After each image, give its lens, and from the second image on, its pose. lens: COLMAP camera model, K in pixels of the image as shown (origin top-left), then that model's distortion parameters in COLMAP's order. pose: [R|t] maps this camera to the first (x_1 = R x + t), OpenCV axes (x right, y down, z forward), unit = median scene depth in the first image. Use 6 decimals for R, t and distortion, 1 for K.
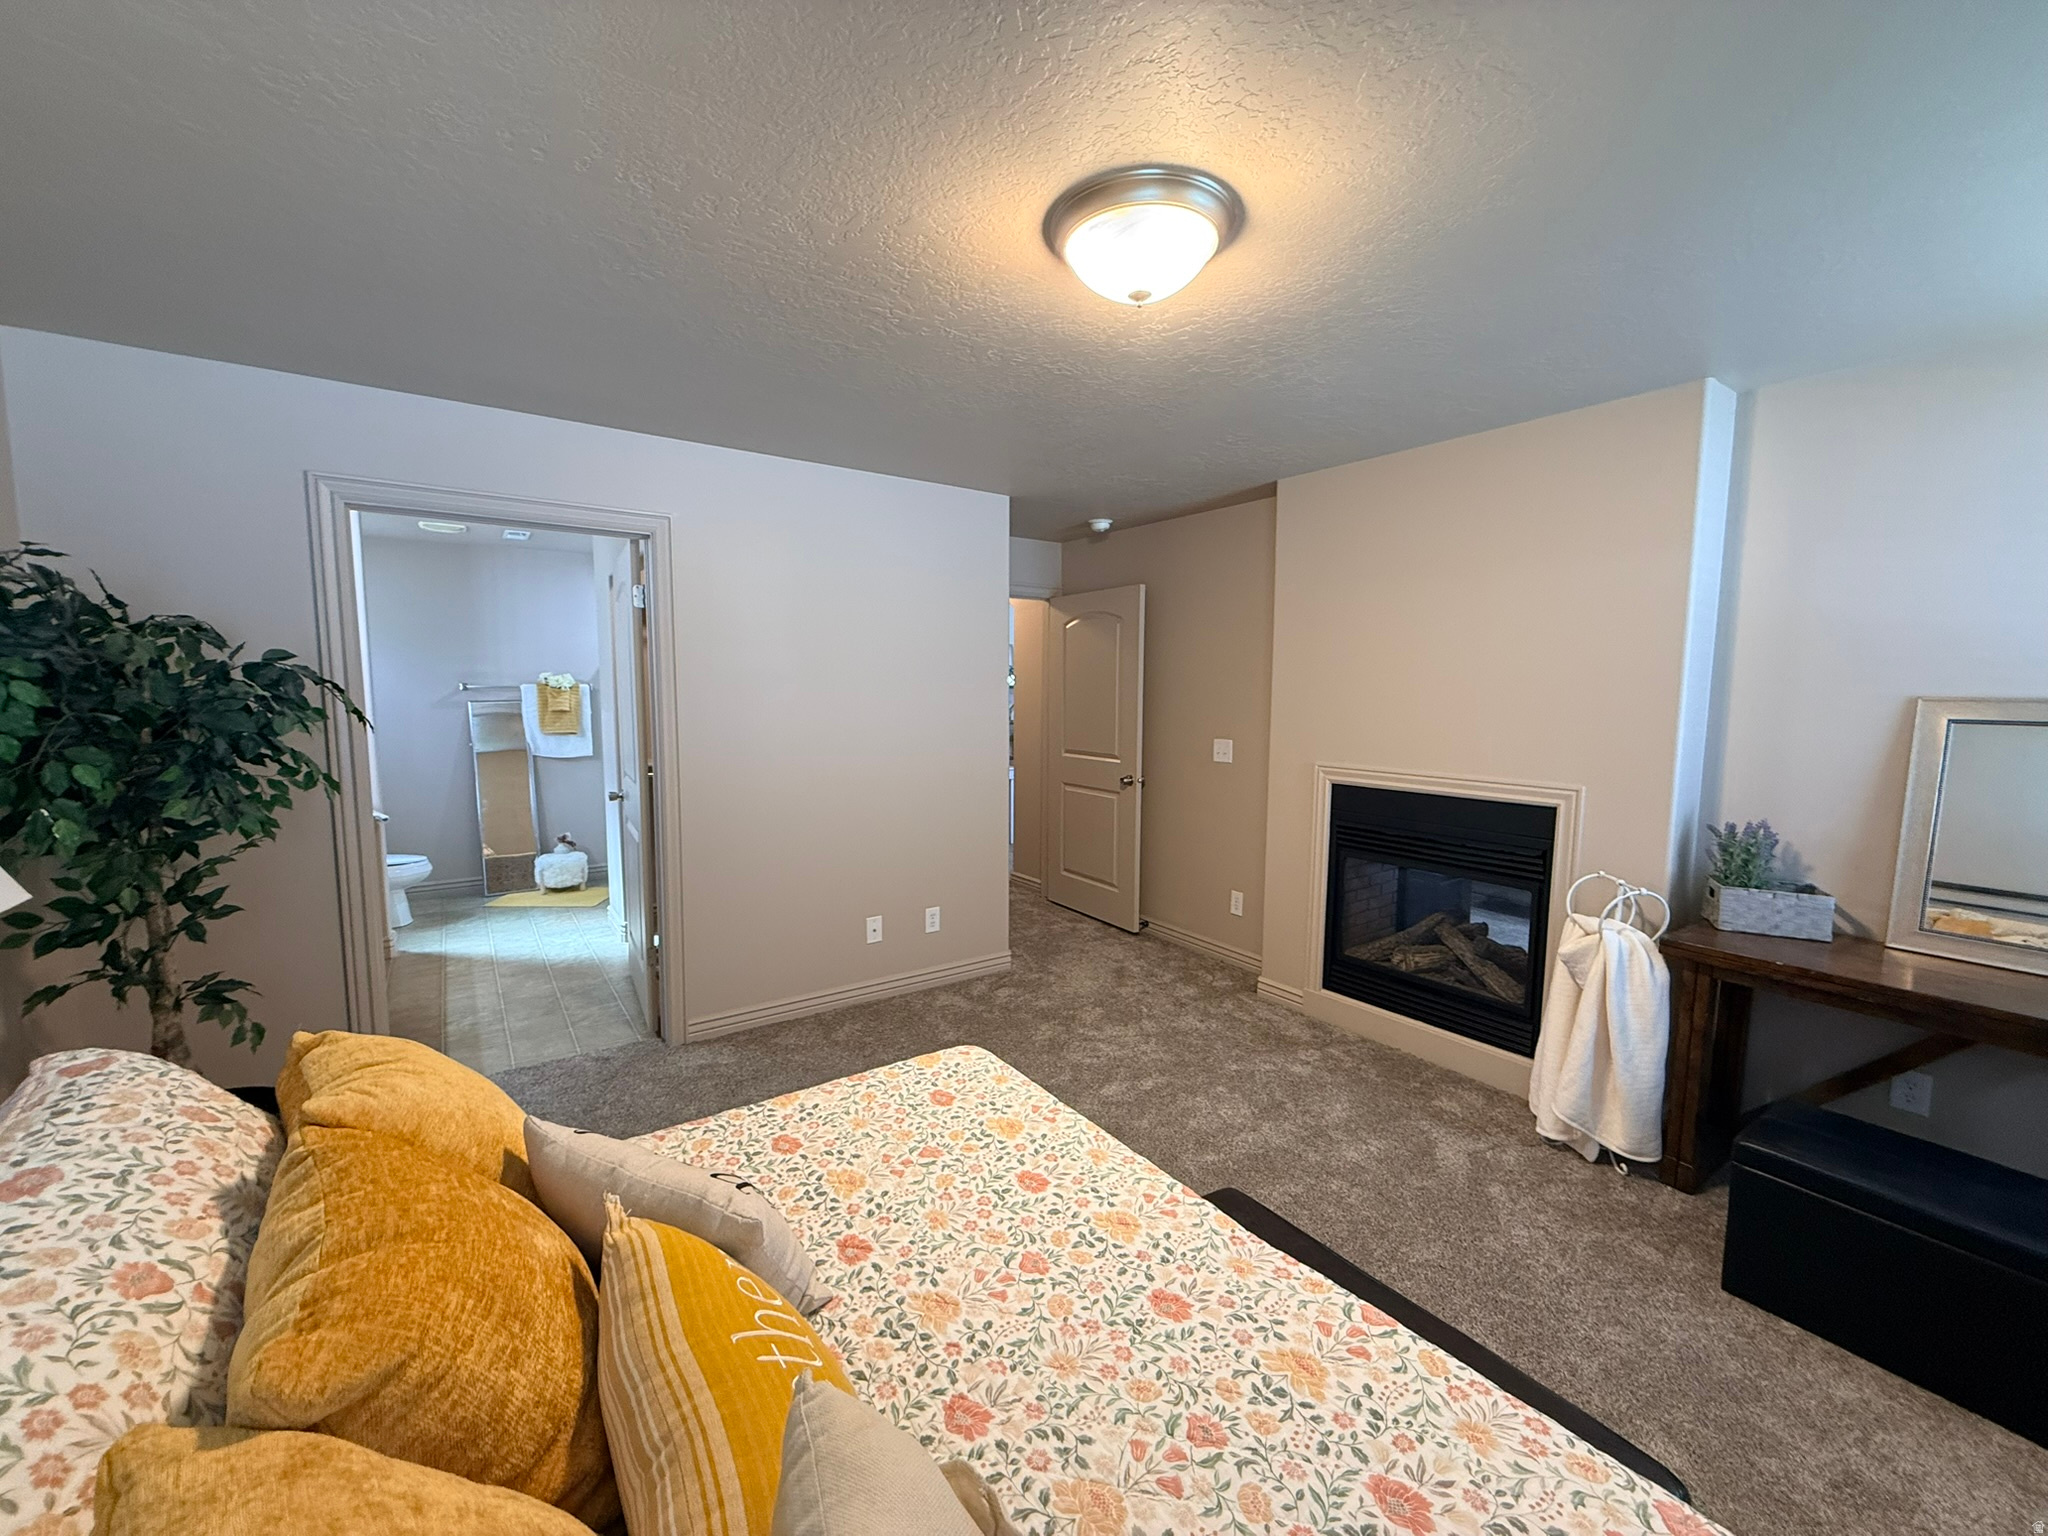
lens RADIAL K [[813.4, 0, 1021.1], [0, 813.4, 769.7], [0, 0, 1]] dist [-0.001896, -0.000285]
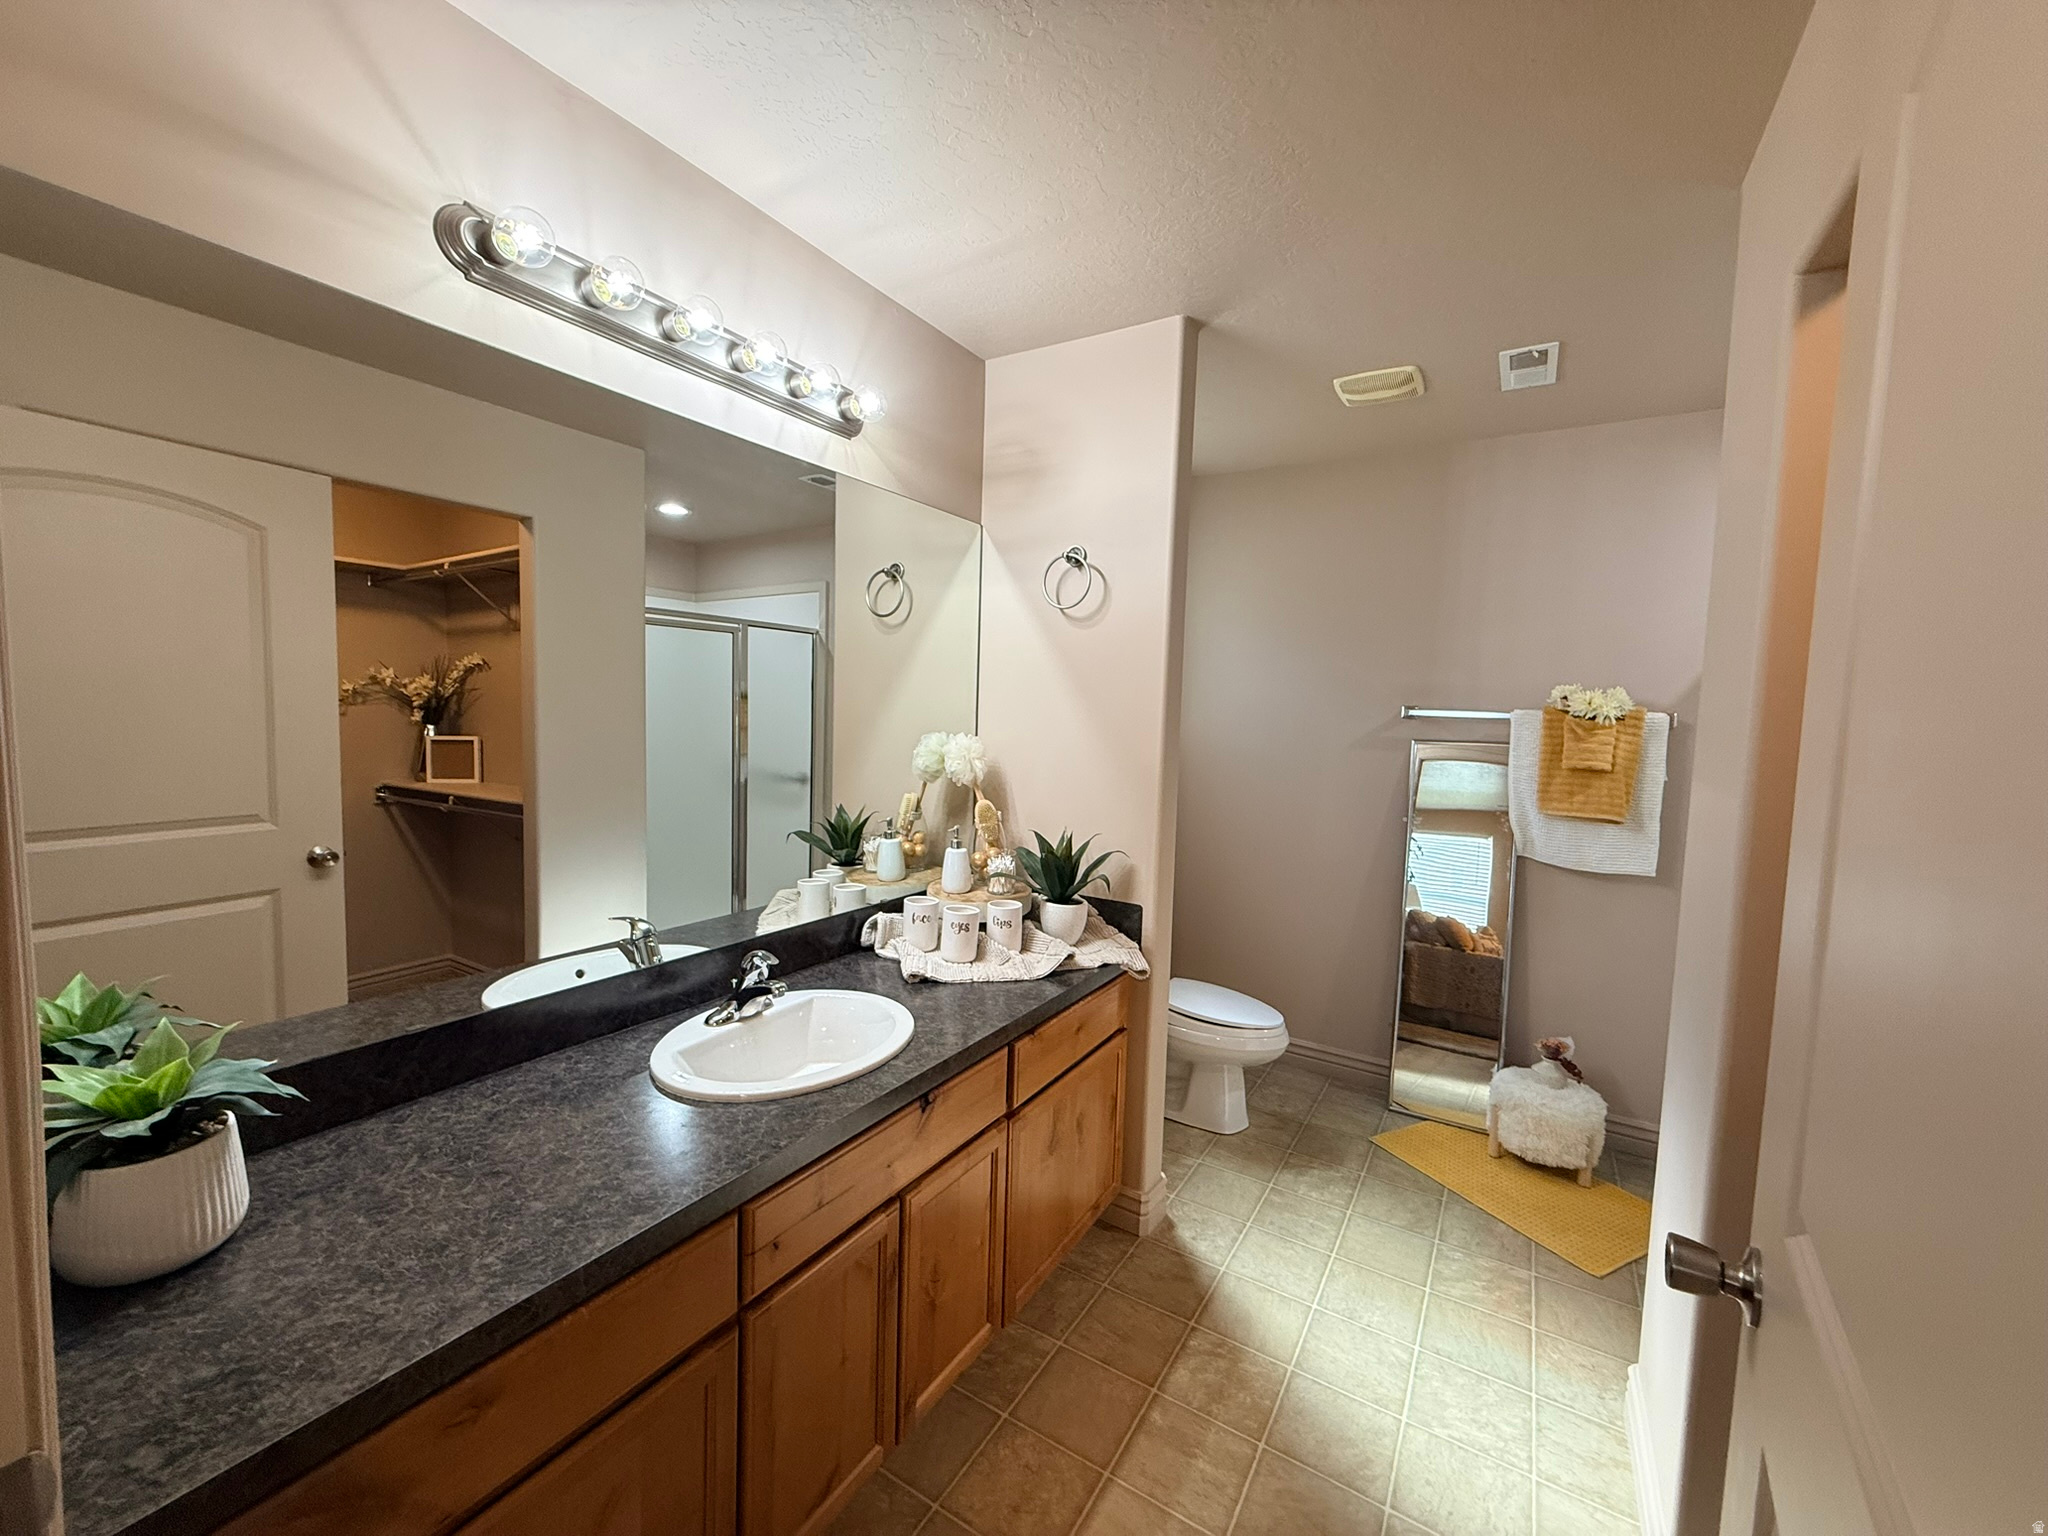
lens RADIAL K [[811.7, 0, 1021.0], [0, 811.7, 766.8], [0, 0, 1]] dist [0.000071, -0.000206]
pose [[0.389662, 0.068482, -0.918408, -0.277175], [-0.125718, 0.991852, 0.020619, -0.043531], [0.912337, 0.107426, 0.395096, 0.536909]]
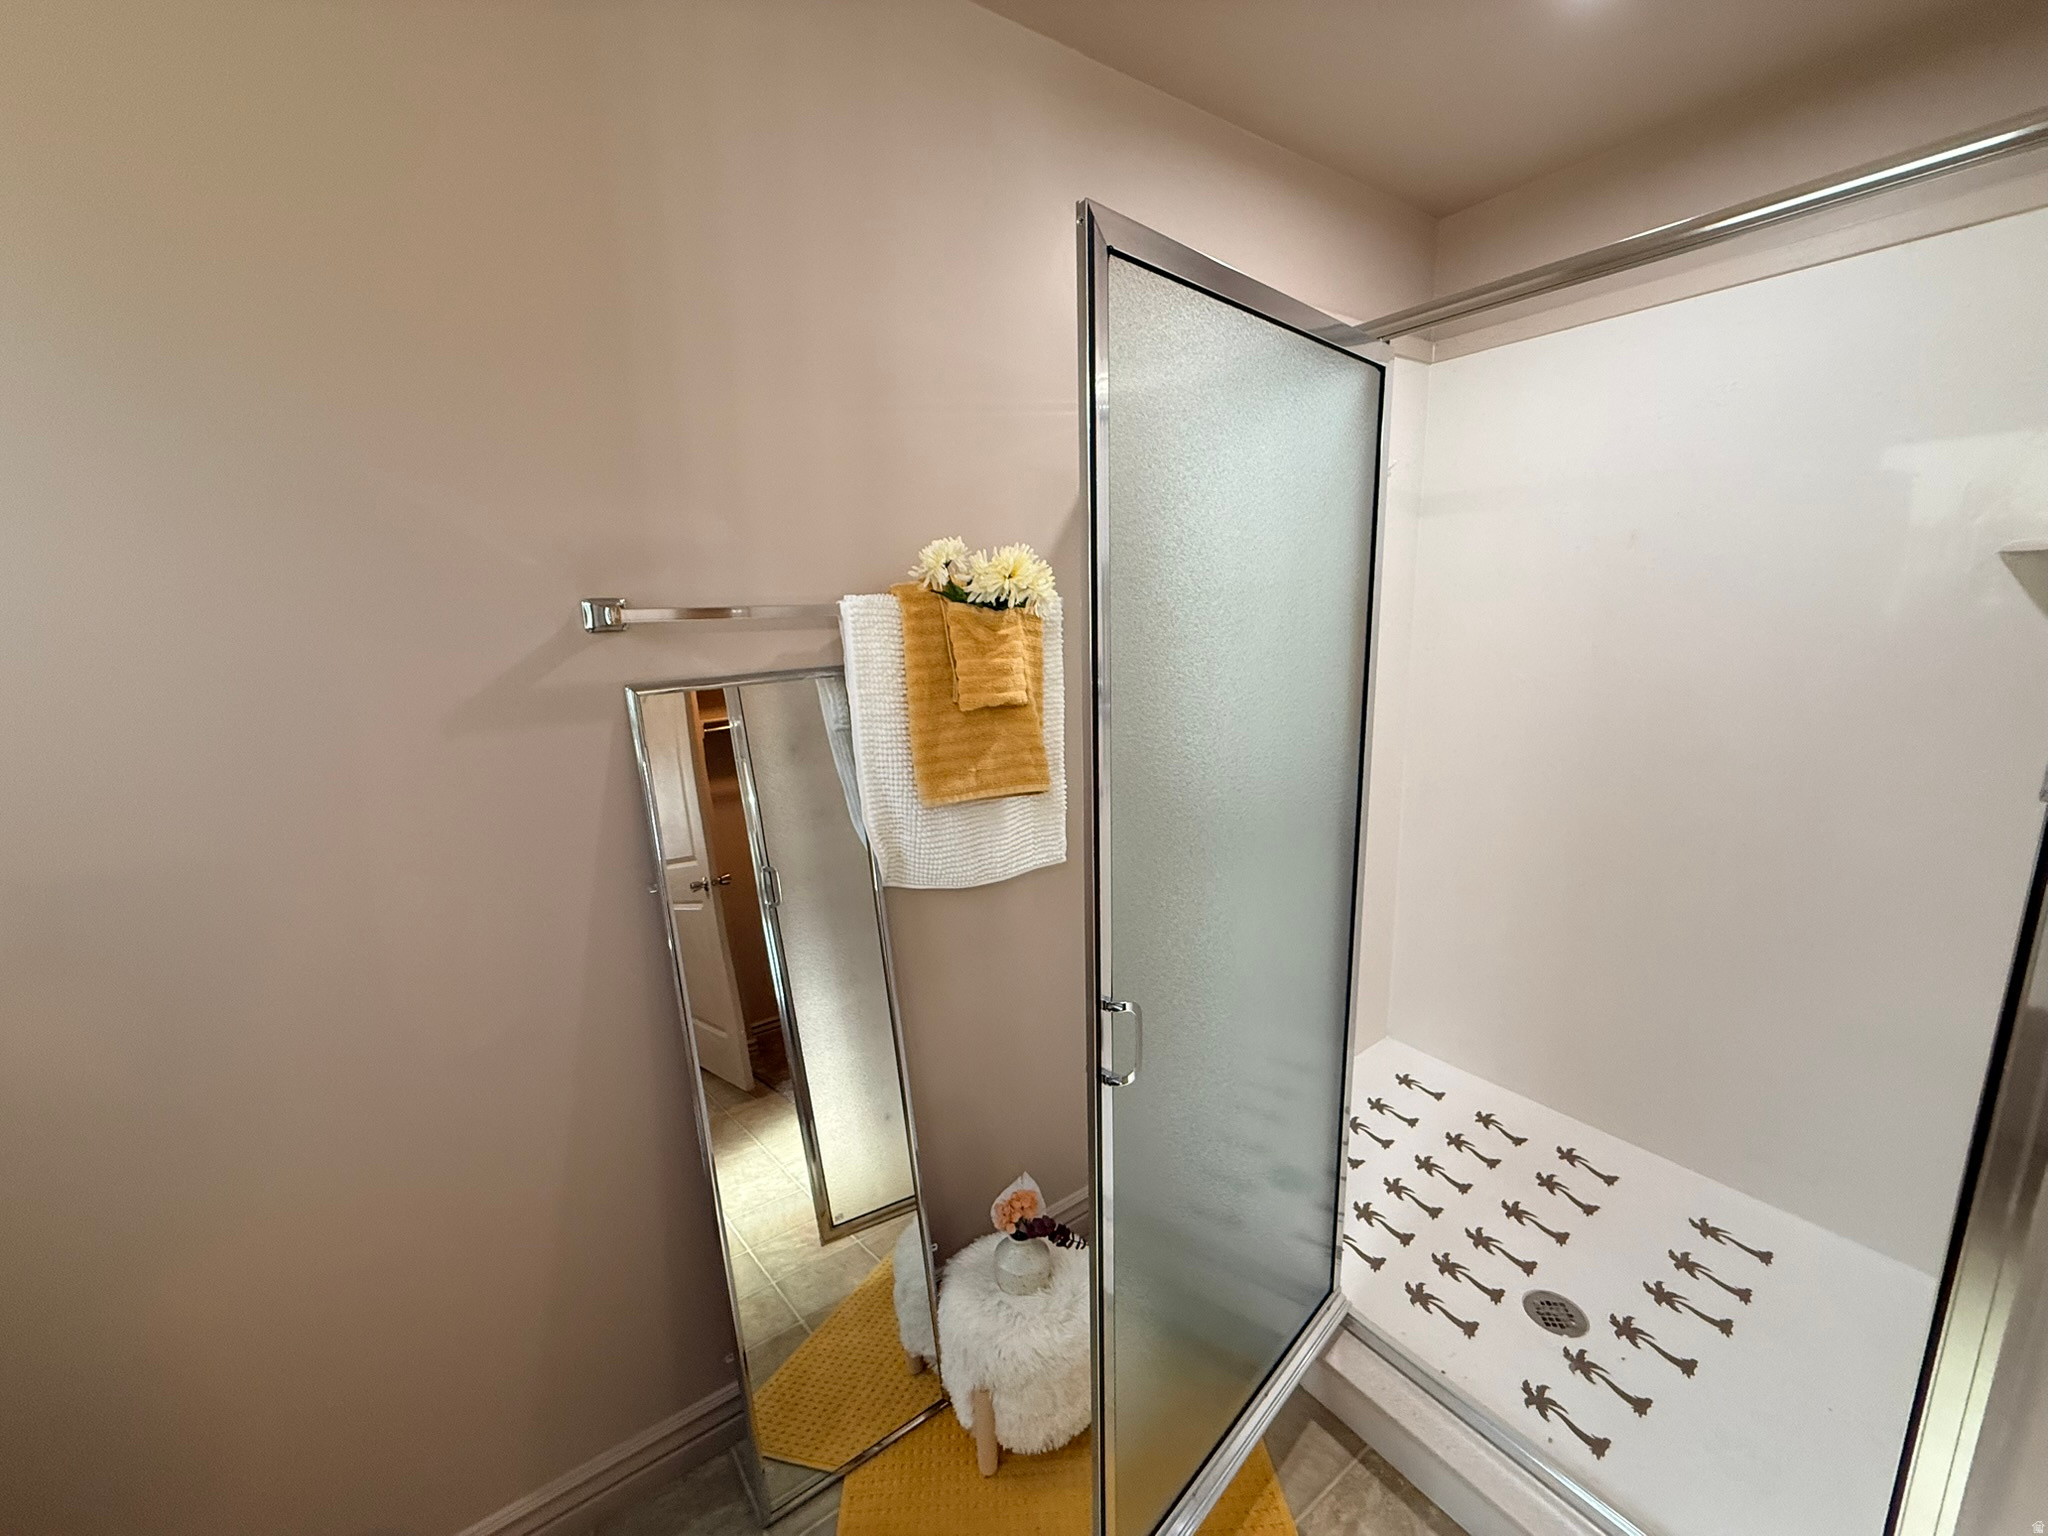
lens RADIAL K [[813.4, 0, 1021.1], [0, 813.4, 769.7], [0, 0, 1]] dist [-0.001896, -0.000285]
pose [[0.999111, -0.041508, -0.007356, -0.561655], [0.042006, 0.994946, 0.091202, -0.075424], [0.003533, -0.091429, 0.995805, 0.767698]]
